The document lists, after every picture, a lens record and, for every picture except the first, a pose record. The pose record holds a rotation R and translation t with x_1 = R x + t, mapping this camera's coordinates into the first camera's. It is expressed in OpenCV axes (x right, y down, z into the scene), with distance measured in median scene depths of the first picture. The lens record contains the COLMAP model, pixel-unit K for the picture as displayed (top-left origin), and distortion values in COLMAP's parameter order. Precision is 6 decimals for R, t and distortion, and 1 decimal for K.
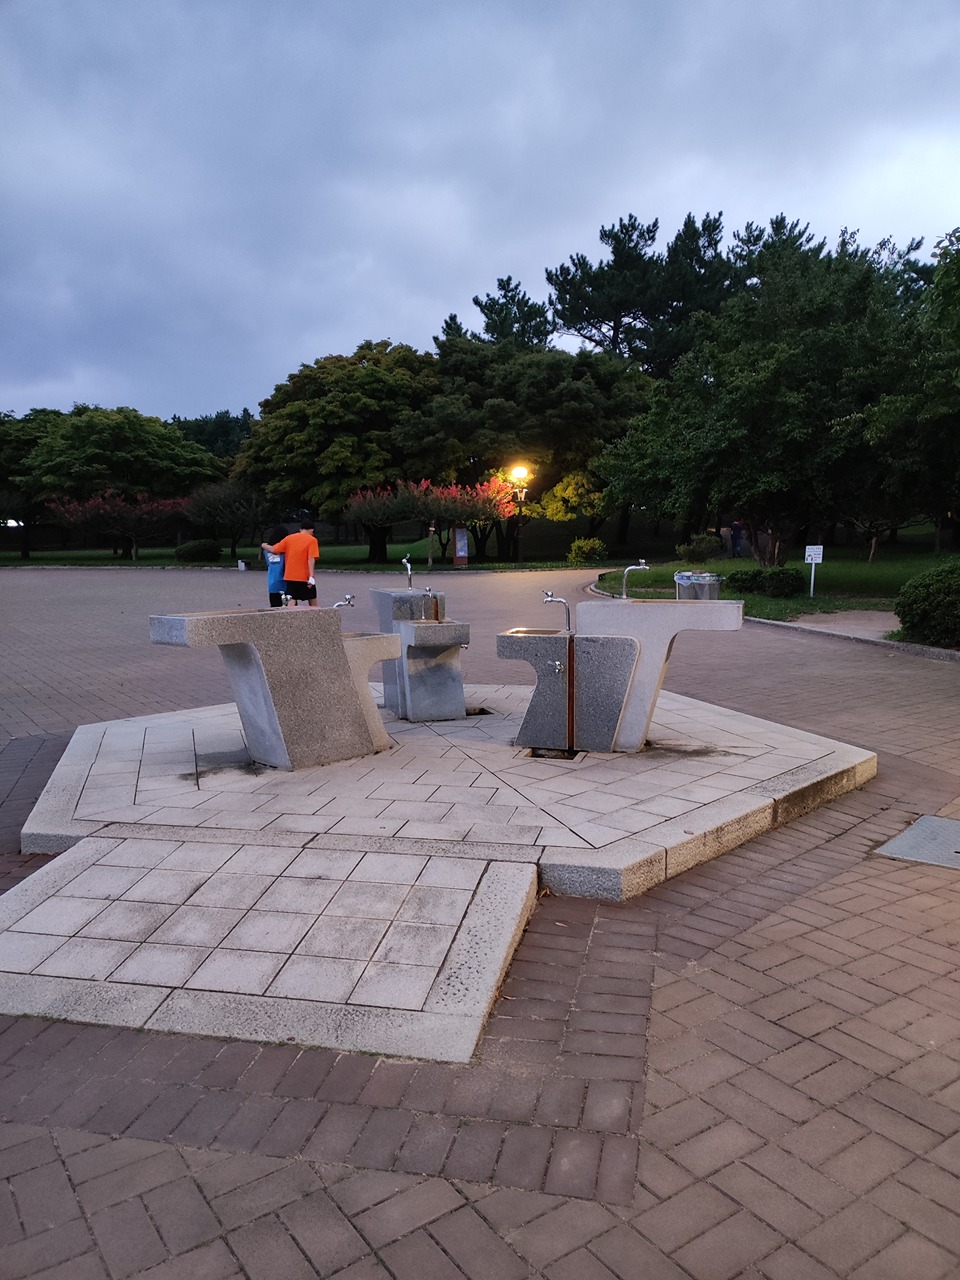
lens RADIAL K [[939.7, 0, 480.0], [0, 939.7, 640.0], [0, 0, 1]] dist [0.072858, -0.063483]
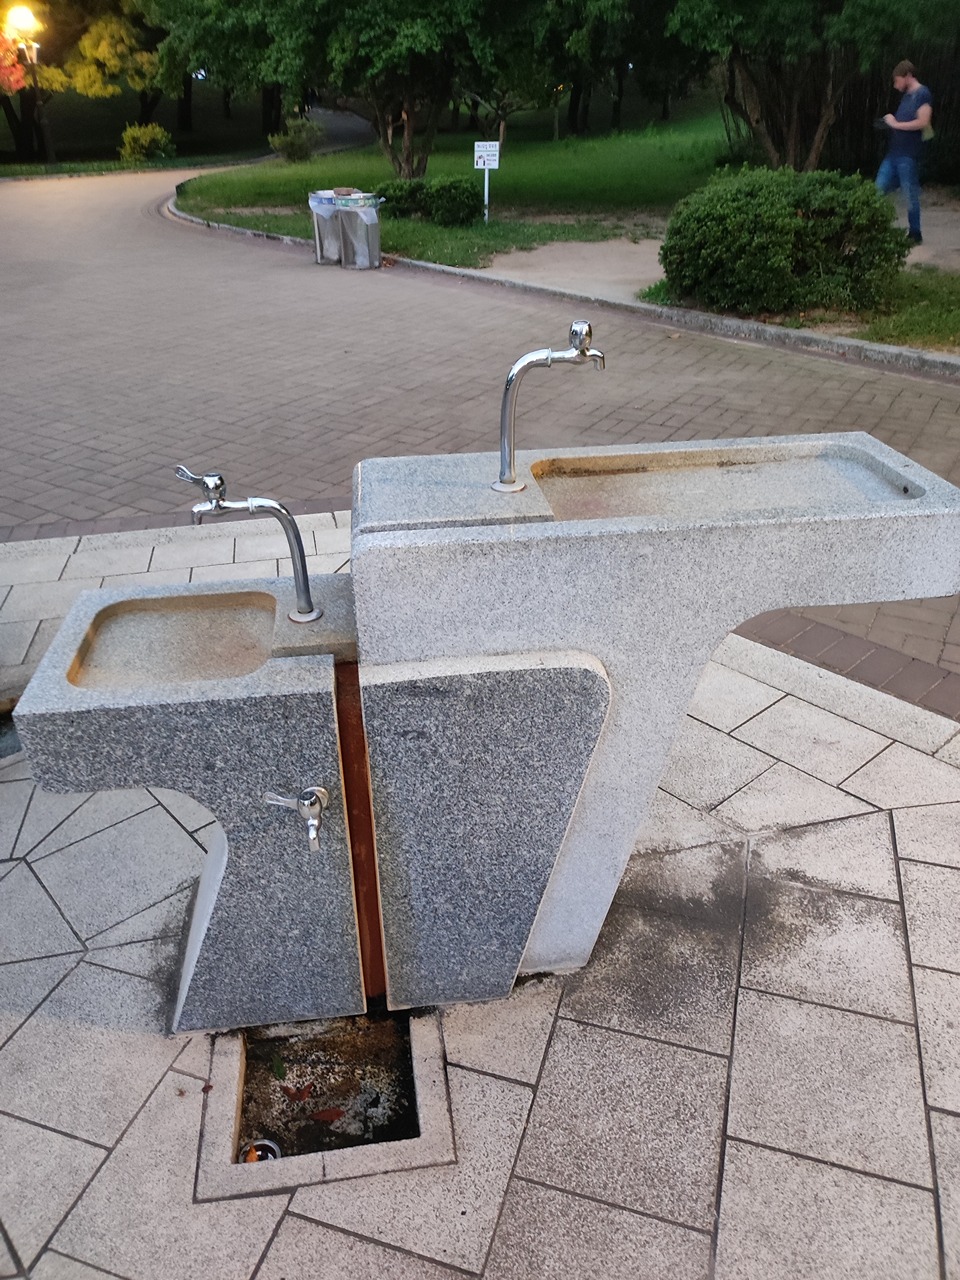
lens RADIAL K [[939.7, 0, 480.0], [0, 939.7, 640.0], [0, 0, 1]] dist [0.072858, -0.063483]
pose [[0.912517, -0.205120, 0.353890, 0.012996], [0.054441, 0.918382, 0.391931, -0.031767], [-0.405399, -0.338378, 0.849207, 0.228581]]
